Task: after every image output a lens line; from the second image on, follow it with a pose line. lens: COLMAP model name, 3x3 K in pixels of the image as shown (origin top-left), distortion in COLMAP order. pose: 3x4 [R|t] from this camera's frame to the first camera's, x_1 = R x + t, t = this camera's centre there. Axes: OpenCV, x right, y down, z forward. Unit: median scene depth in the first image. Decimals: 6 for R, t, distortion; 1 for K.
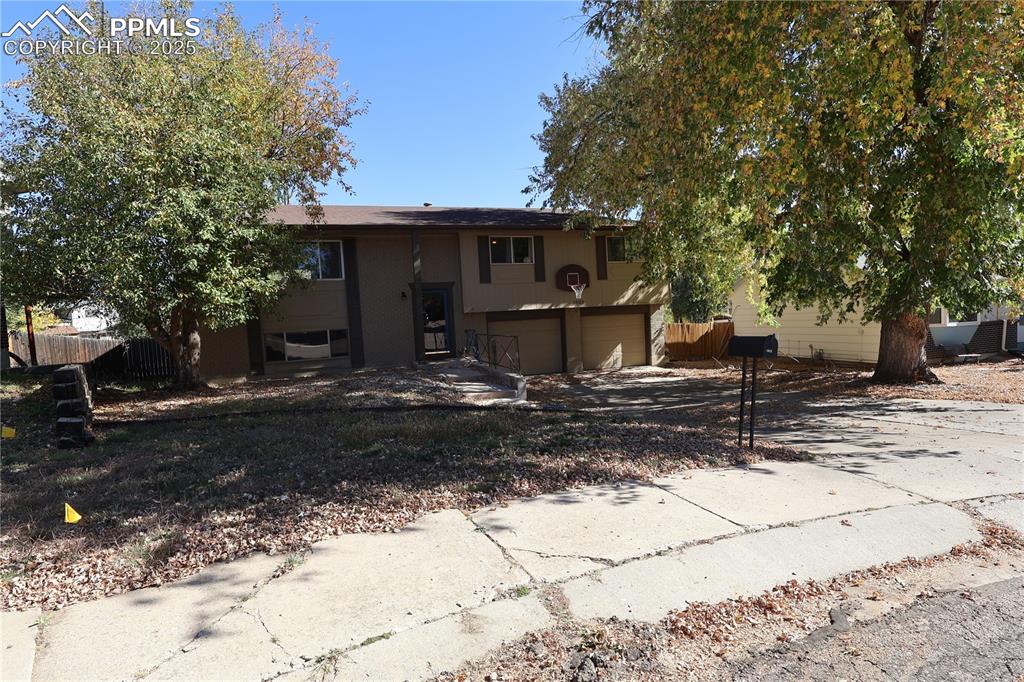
lens RADIAL K [[462.8, 0, 512.0], [0, 462.8, 341.0], [0, 0, 1]] dist [-0.029865, 0.000988]
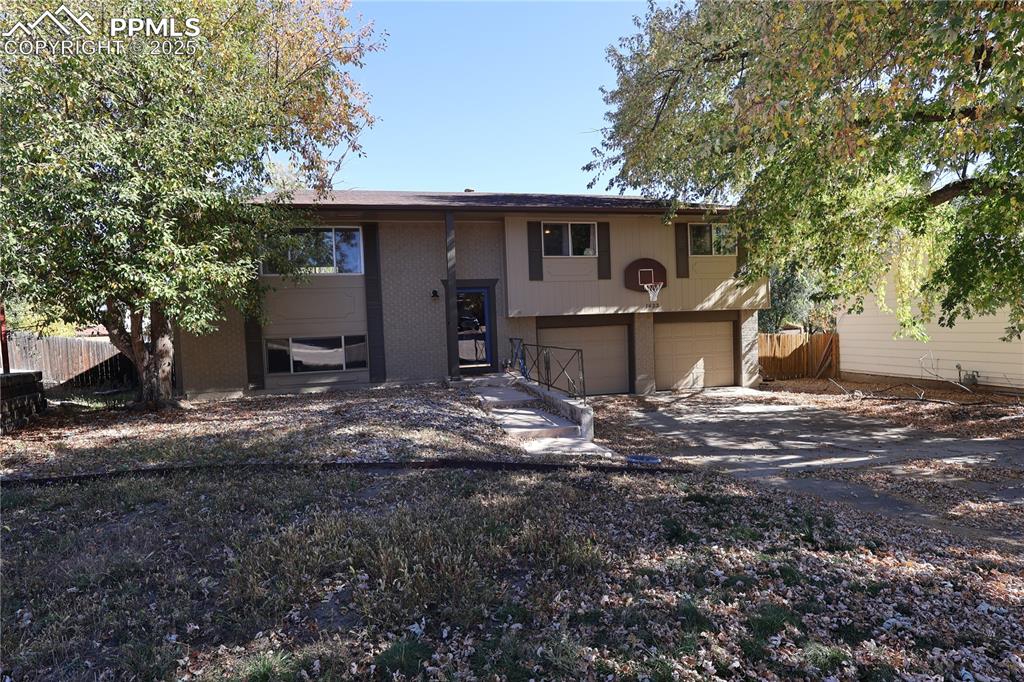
lens RADIAL K [[462.8, 0, 512.0], [0, 462.8, 341.0], [0, 0, 1]] dist [-0.029865, 0.000988]
pose [[0.995017, 0.017572, -0.098148, -0.018482], [-0.018960, 0.999733, -0.013224, -0.008703], [0.097890, 0.015019, 0.995084, 0.200336]]
